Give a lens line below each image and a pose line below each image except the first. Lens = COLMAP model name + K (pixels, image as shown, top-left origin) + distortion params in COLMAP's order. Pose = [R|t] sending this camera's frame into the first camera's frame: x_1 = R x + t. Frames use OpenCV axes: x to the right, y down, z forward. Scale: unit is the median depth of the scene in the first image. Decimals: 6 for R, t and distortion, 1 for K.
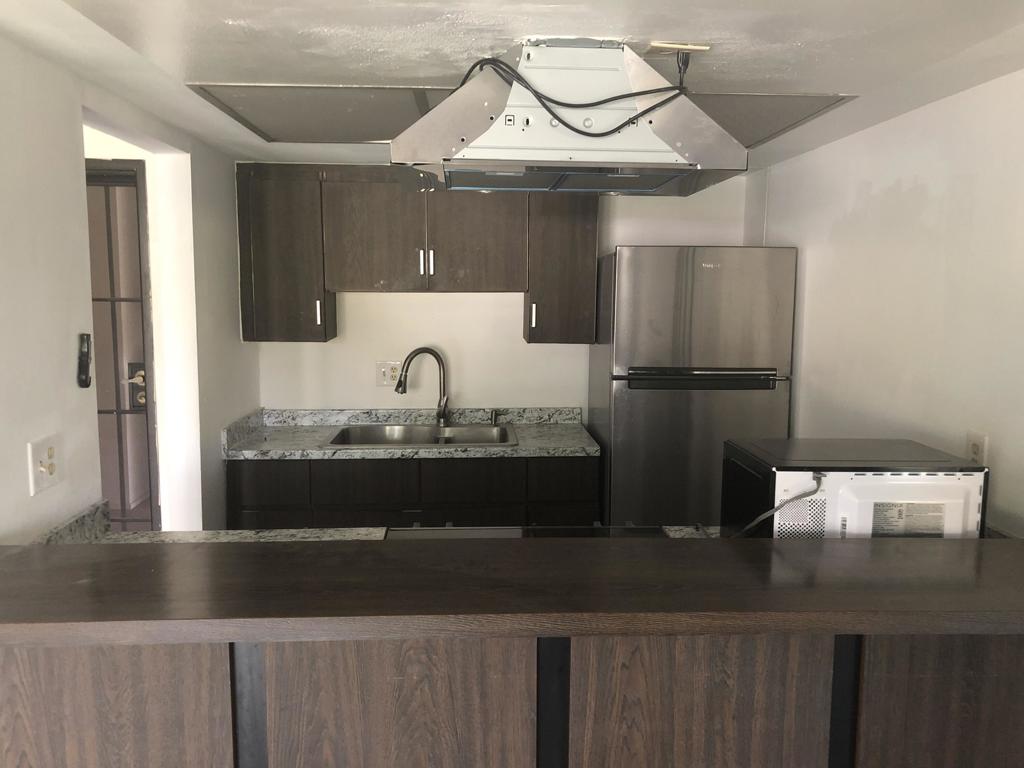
lens RADIAL K [[847.0, 0, 512.7], [0, 847.0, 381.1], [0, 0, 1]] dist [0.053962, -0.065980]
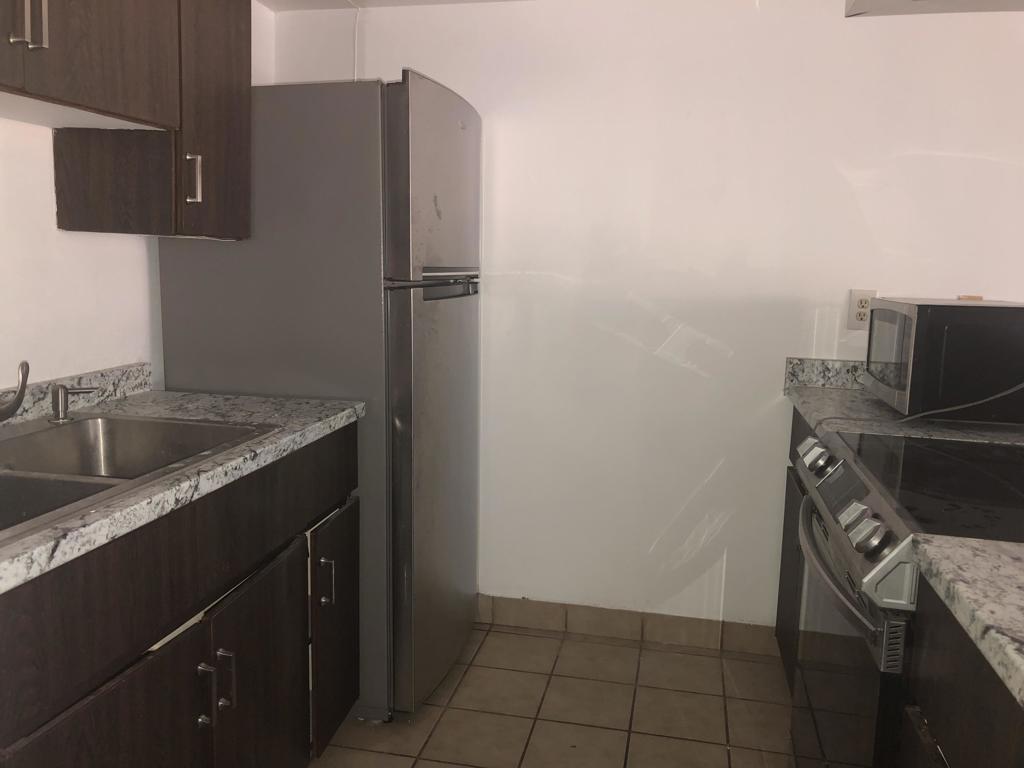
lens RADIAL K [[847.0, 0, 515.3], [0, 847.0, 385.3], [0, 0, 1]] dist [0.053962, -0.065980]
pose [[0.251885, -0.142589, 0.957195, -0.463744], [0.091648, 0.988155, 0.123084, -0.000626], [-0.963408, 0.056722, 0.261970, 0.739521]]
